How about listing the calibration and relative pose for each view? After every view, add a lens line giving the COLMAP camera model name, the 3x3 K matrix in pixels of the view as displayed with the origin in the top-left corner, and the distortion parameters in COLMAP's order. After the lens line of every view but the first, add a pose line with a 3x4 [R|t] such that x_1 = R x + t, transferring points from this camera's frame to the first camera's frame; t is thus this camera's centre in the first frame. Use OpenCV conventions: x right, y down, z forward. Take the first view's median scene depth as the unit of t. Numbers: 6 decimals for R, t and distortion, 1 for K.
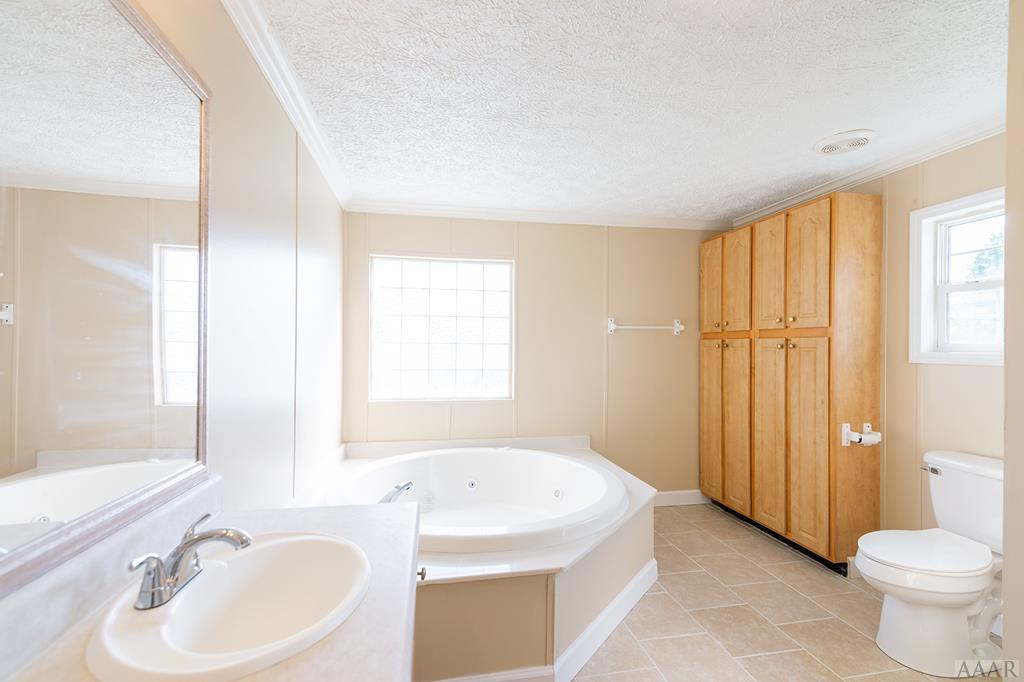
lens RADIAL K [[461.6, 0, 512.0], [0, 461.6, 341.0], [0, 0, 1]] dist [0.000416, 0.000250]
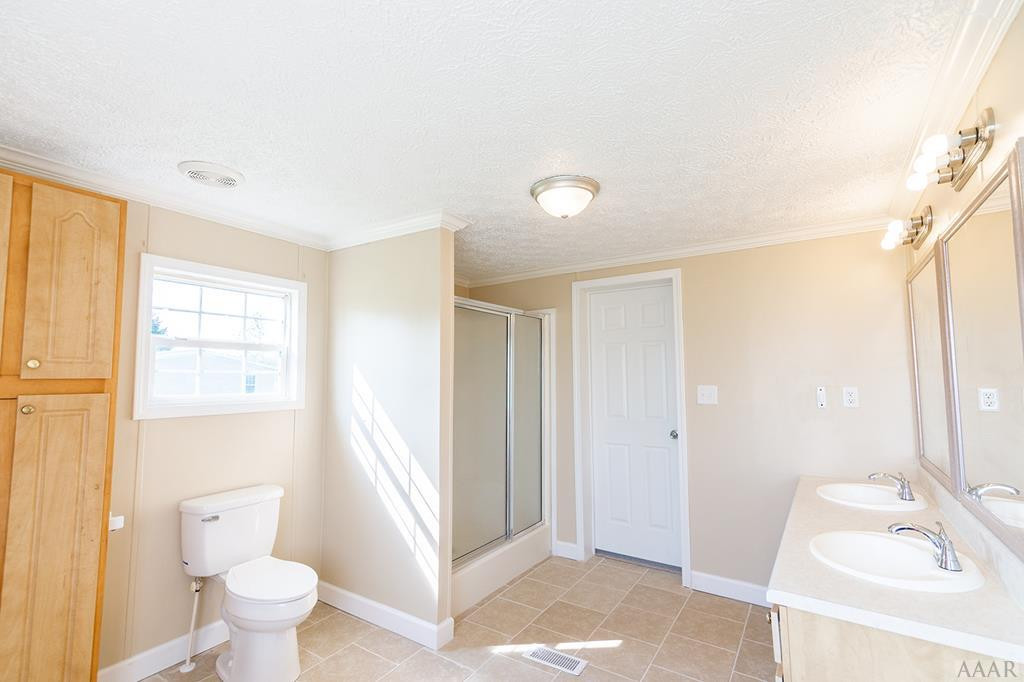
lens RADIAL K [[461.6, 0, 512.0], [0, 461.6, 341.0], [0, 0, 1]] dist [0.000416, 0.000250]
pose [[-0.714059, 0.052442, 0.698119, -0.265807], [-0.007150, 0.996592, -0.082176, -0.033134], [-0.700049, -0.063670, -0.711251, 1.046033]]
